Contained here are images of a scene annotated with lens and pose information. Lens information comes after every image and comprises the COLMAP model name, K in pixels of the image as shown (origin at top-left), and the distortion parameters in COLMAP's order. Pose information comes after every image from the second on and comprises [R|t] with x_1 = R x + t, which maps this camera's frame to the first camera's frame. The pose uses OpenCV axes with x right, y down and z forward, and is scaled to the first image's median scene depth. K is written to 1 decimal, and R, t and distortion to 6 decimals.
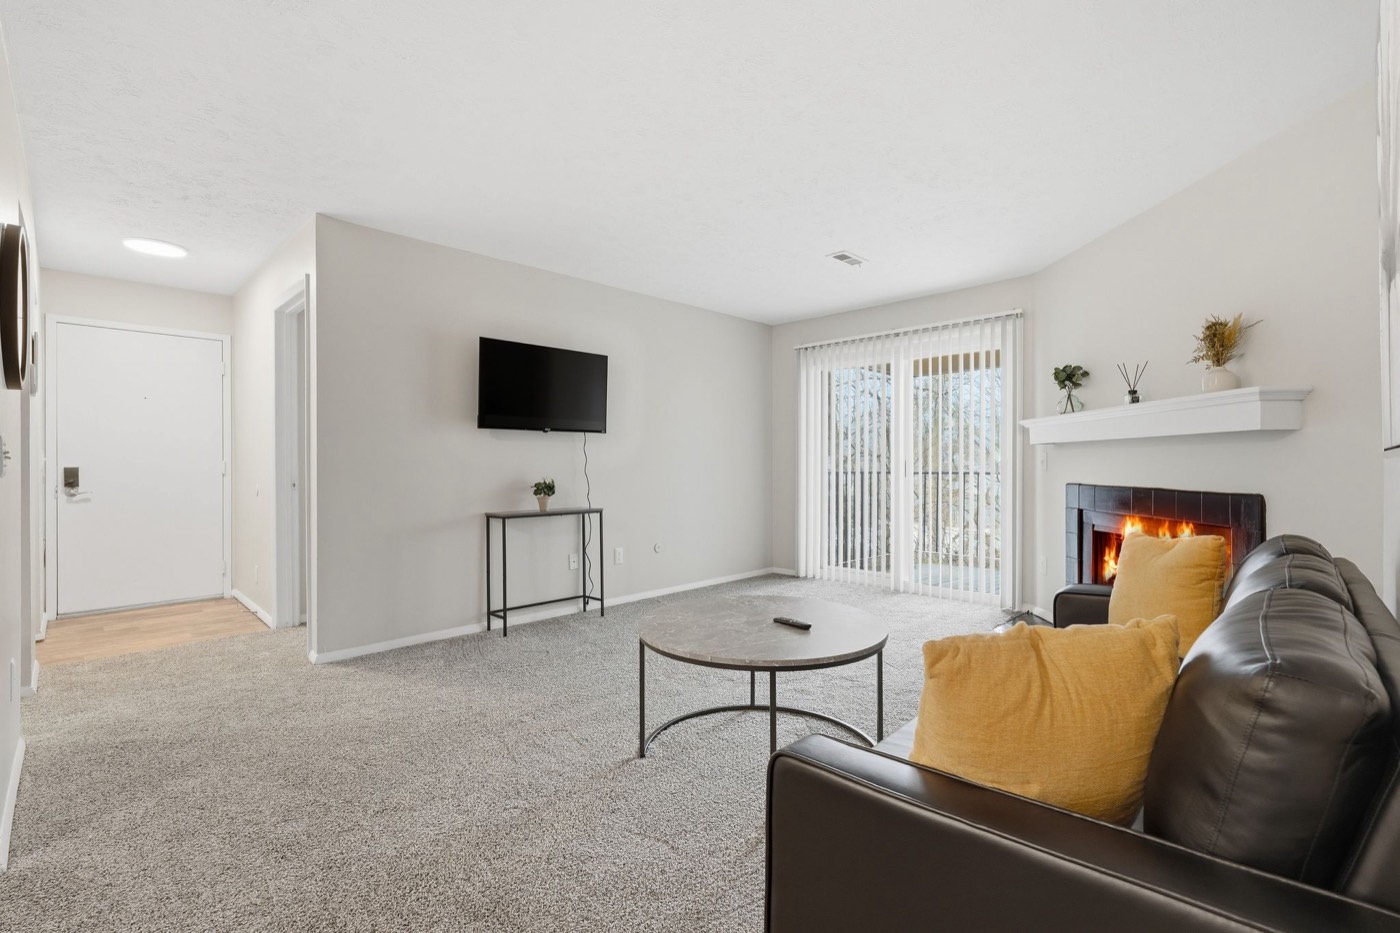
lens RADIAL K [[633.6, 0, 705.2], [0, 633.6, 469.5], [0, 0, 1]] dist [0.001402, 0.001172]
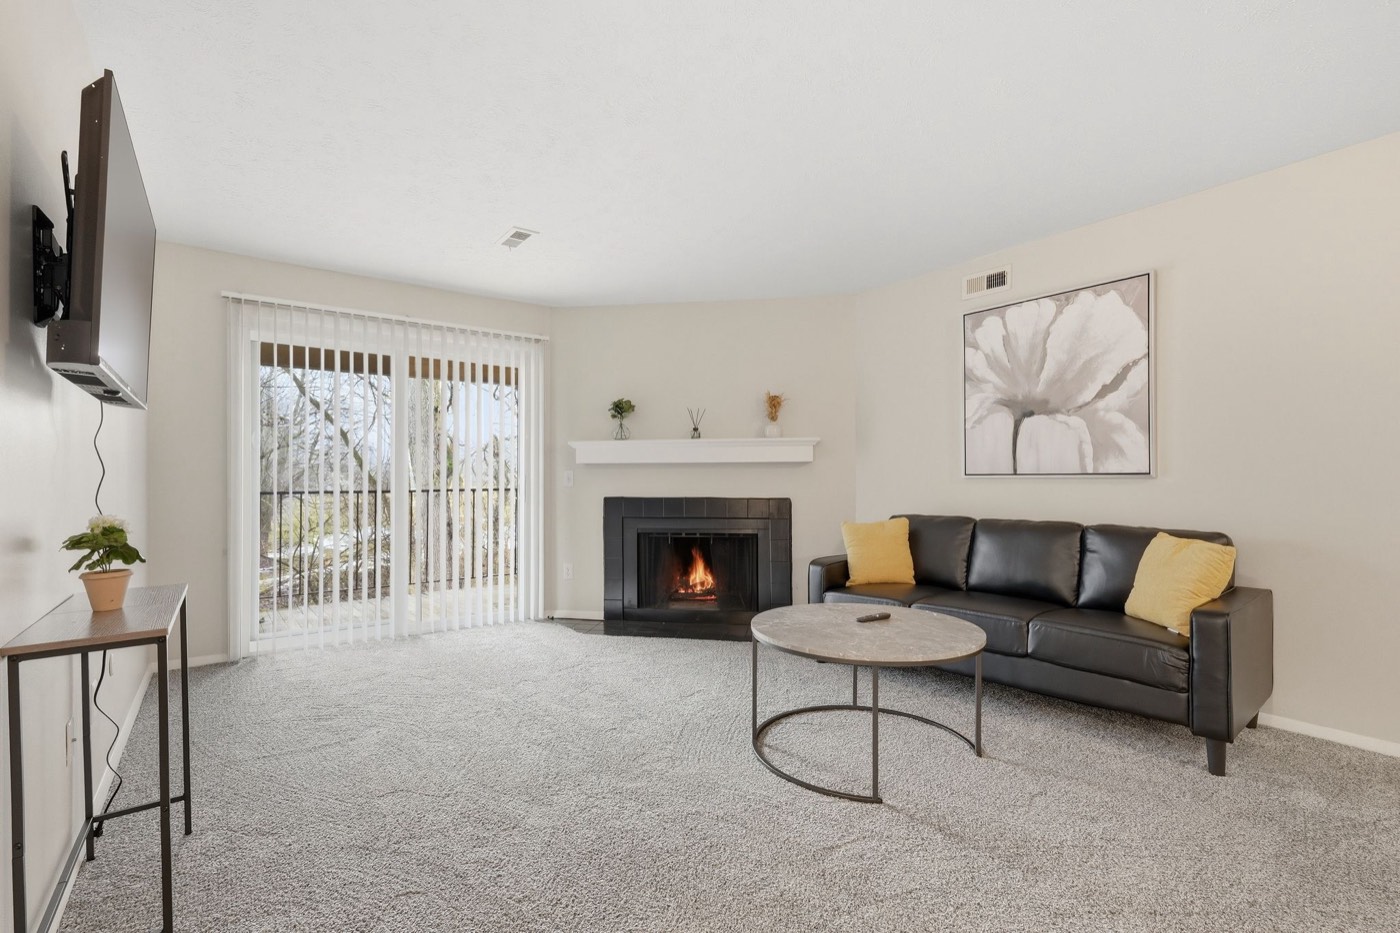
lens RADIAL K [[633.6, 0, 706.7], [0, 633.6, 472.9], [0, 0, 1]] dist [0.001402, 0.001172]
pose [[0.144393, 0.011707, 0.989451, -0.527782], [0.009168, 0.999871, -0.013168, -0.005000], [-0.989478, 0.010973, 0.144267, 0.577861]]
